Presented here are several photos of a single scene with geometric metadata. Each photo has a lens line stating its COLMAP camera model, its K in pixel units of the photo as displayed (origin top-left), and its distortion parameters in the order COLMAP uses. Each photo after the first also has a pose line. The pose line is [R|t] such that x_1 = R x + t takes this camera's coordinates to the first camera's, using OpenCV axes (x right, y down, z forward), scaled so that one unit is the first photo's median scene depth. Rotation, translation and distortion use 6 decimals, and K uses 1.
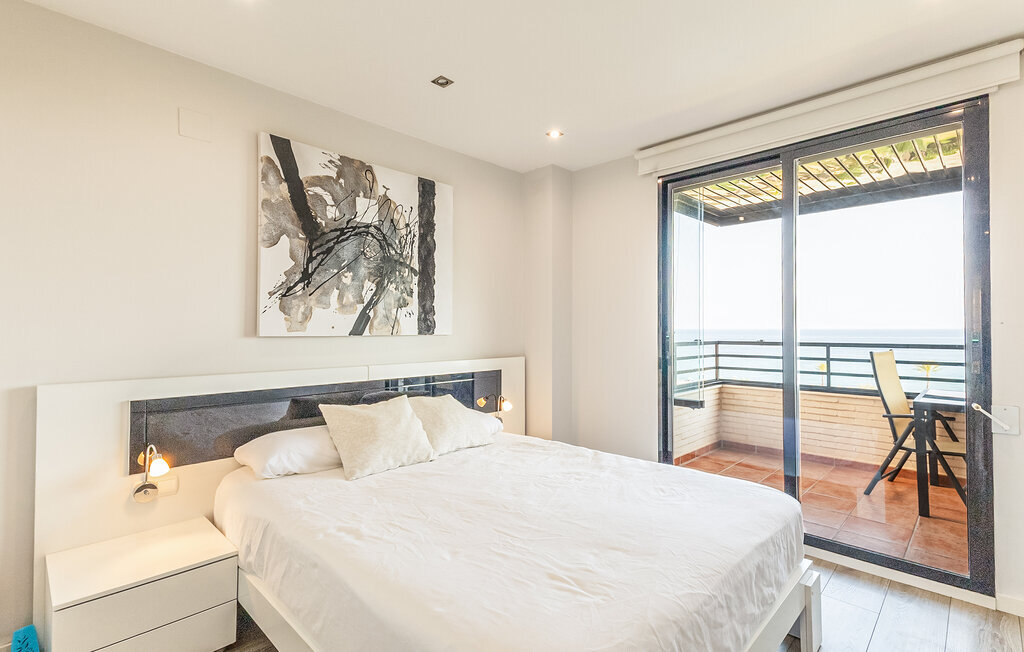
lens RADIAL K [[490.9, 0, 514.0], [0, 490.9, 326.8], [0, 0, 1]] dist [0.021953, -0.002651]
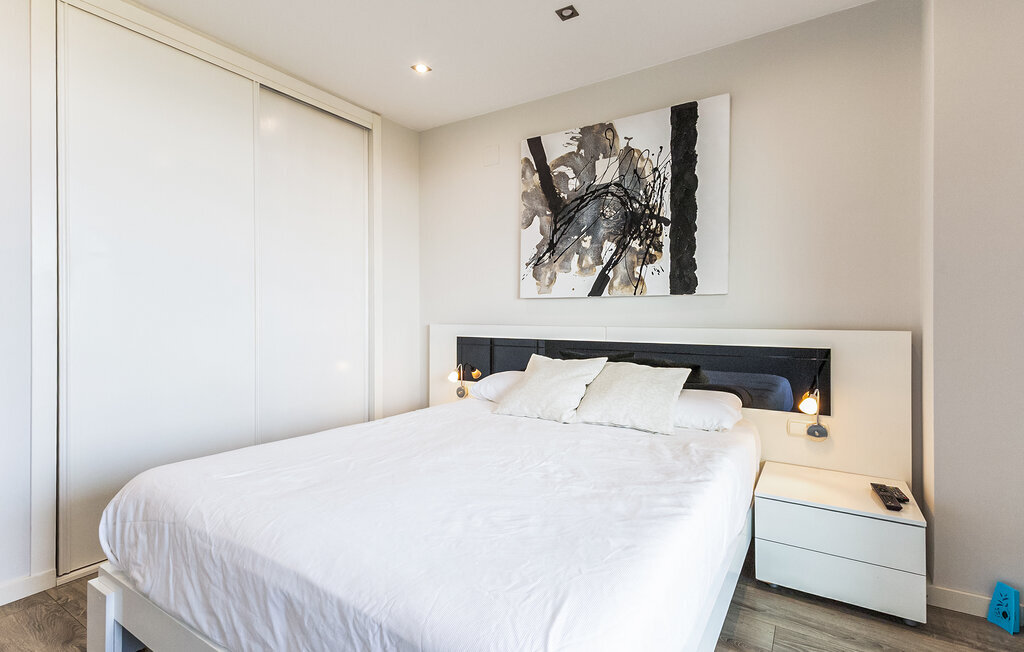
lens RADIAL K [[490.9, 0, 512.2], [0, 490.9, 318.8], [0, 0, 1]] dist [0.021953, -0.002651]
pose [[0.174784, 0.007260, -0.984580, 0.654056], [0.004178, 0.999958, 0.008115, 0.054763], [0.984598, -0.005532, 0.174747, 0.642493]]
